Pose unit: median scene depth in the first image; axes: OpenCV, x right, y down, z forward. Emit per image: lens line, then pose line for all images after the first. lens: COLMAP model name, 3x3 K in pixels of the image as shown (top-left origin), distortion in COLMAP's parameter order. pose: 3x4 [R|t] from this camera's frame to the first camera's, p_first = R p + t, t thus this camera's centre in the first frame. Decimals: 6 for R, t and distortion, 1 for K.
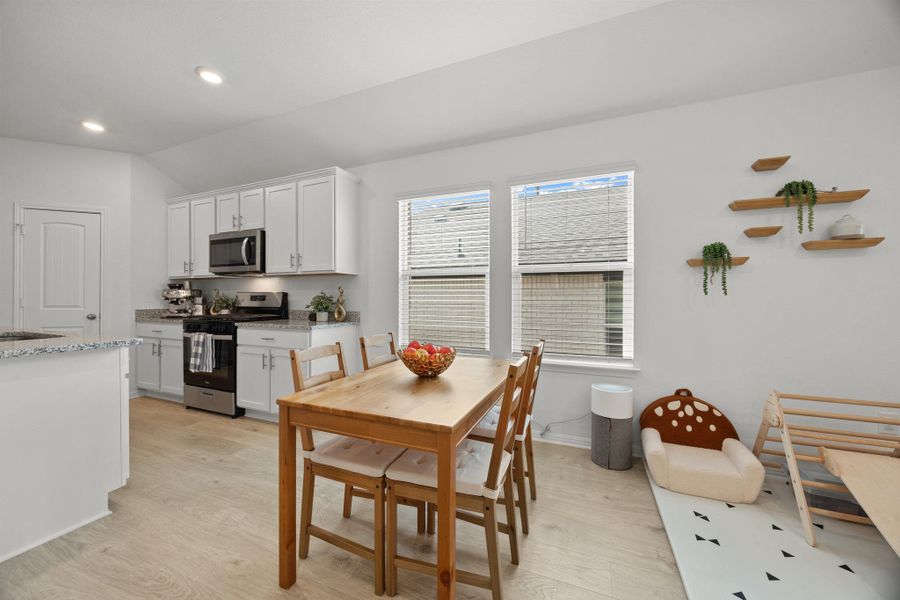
lens RADIAL K [[339.8, 0, 445.5], [0, 339.8, 298.7], [0, 0, 1]] dist [-0.002821, 0.000138]
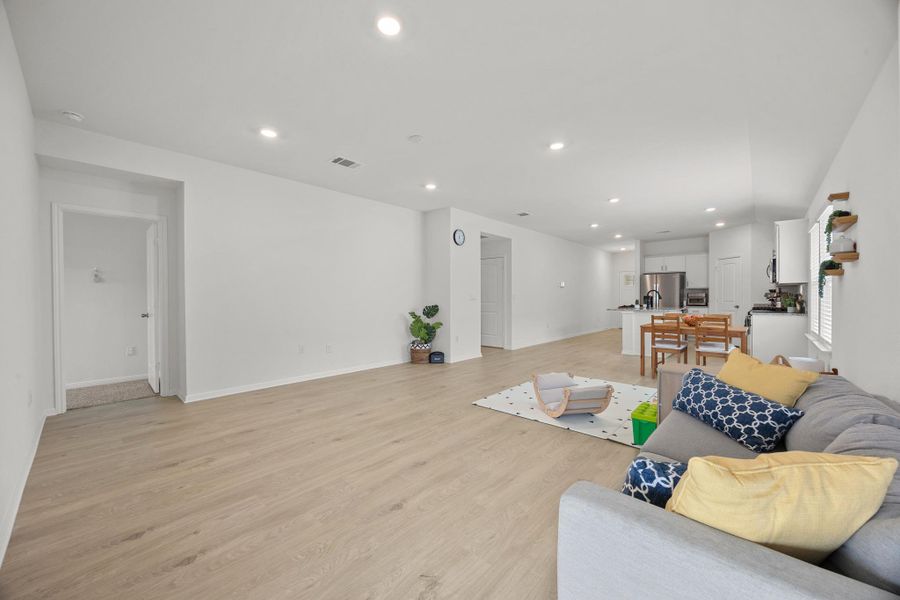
lens RADIAL K [[339.8, 0, 445.5], [0, 339.8, 298.7], [0, 0, 1]] dist [-0.002821, 0.000138]
pose [[-0.343112, 0.006288, -0.939273, 1.696616], [0.000415, 0.999979, 0.006543, -0.011034], [0.939294, 0.001855, -0.343108, 0.023267]]
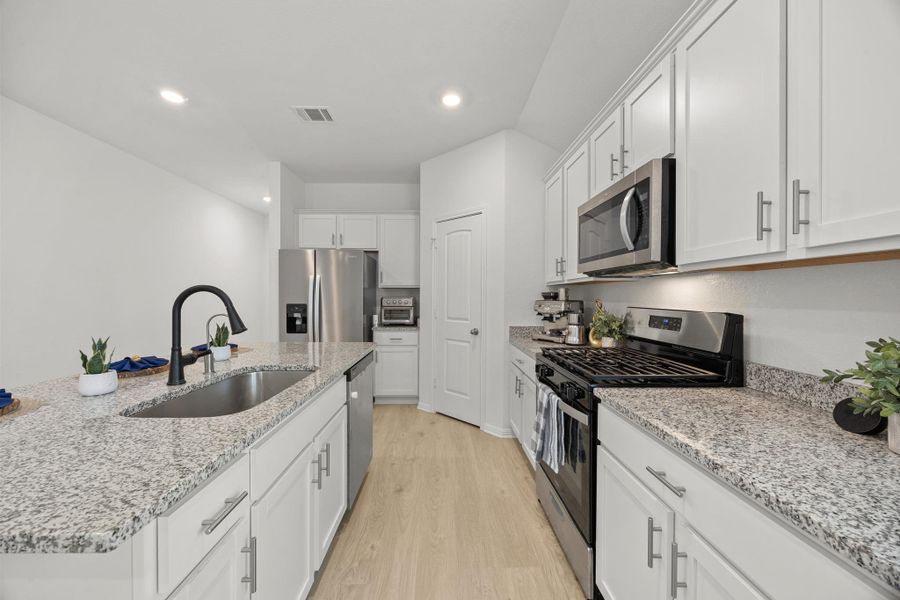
lens RADIAL K [[339.8, 0, 445.5], [0, 339.8, 298.7], [0, 0, 1]] dist [-0.002821, 0.000138]
pose [[0.408665, 0.005460, -0.912668, -0.290802], [-0.005159, 0.999980, 0.003672, -0.038730], [0.912670, 0.003208, 0.408685, 0.618308]]
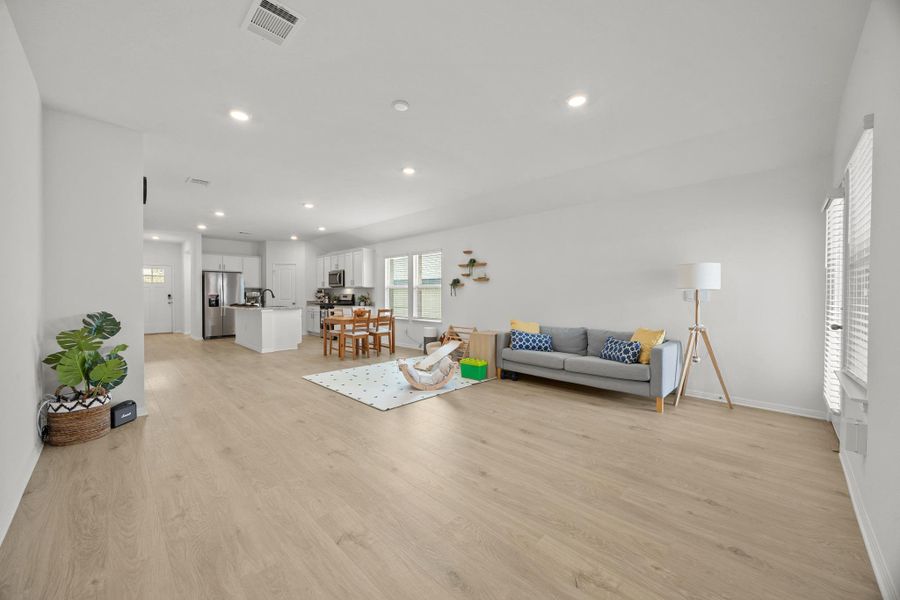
lens RADIAL K [[339.8, 0, 445.5], [0, 339.8, 298.7], [0, 0, 1]] dist [-0.002821, 0.000138]
pose [[0.927355, 0.005007, -0.374150, 1.188724], [-0.001600, 0.999954, 0.009418, -0.011597], [0.374180, -0.008136, 0.927320, -1.152507]]
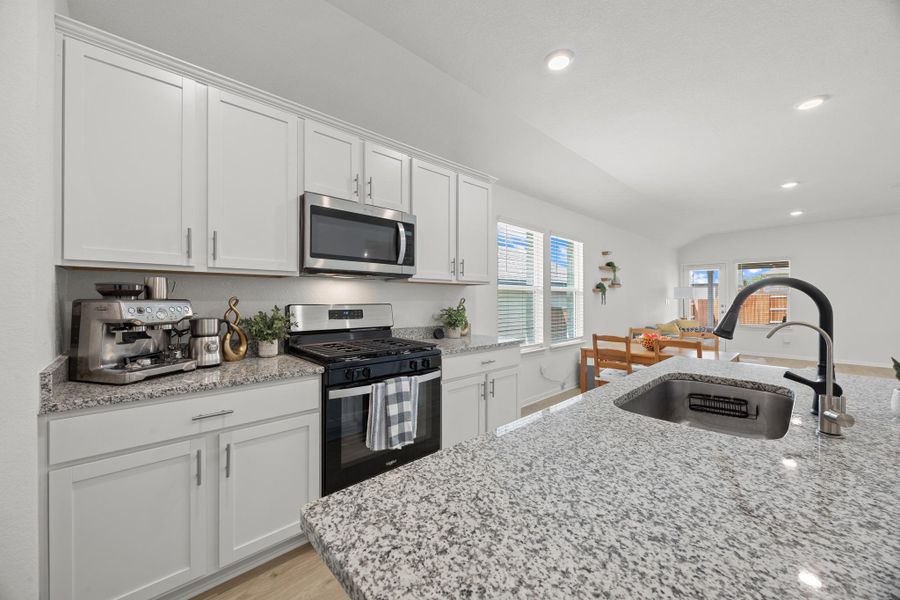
lens RADIAL K [[339.8, 0, 445.5], [0, 339.8, 298.7], [0, 0, 1]] dist [-0.002821, 0.000138]
pose [[0.408662, 0.000831, 0.912686, -1.178130], [0.001357, 0.999998, -0.001518, -0.032652], [-0.912685, 0.001859, 0.408660, 0.666458]]
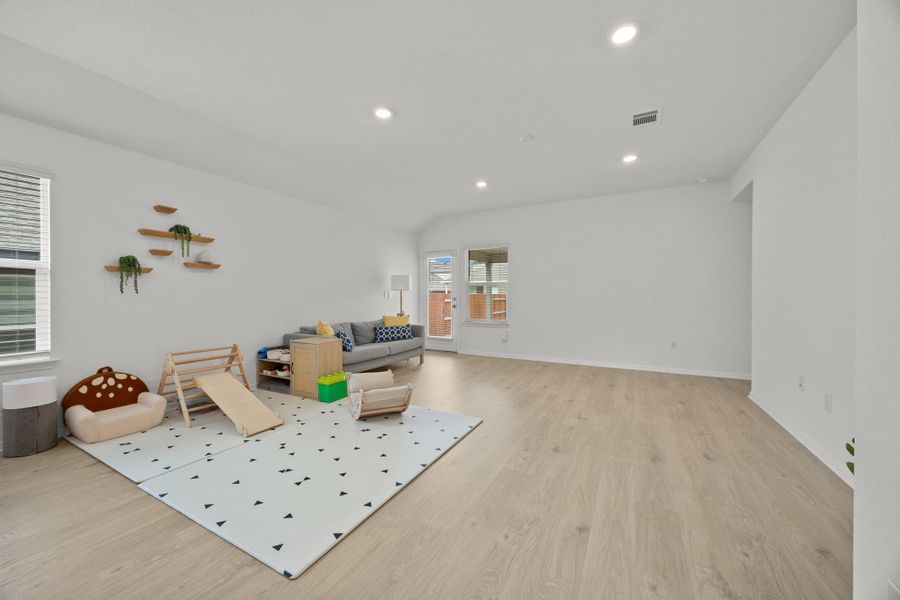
lens RADIAL K [[338.9, 0, 446.9], [0, 338.9, 301.5], [0, 0, 1]] dist [-0.016428, -0.000029]
pose [[0.104290, -0.012819, 0.994464, -0.275503], [0.003602, 0.999915, 0.012511, 0.005459], [-0.994540, 0.002277, 0.104327, -0.277374]]
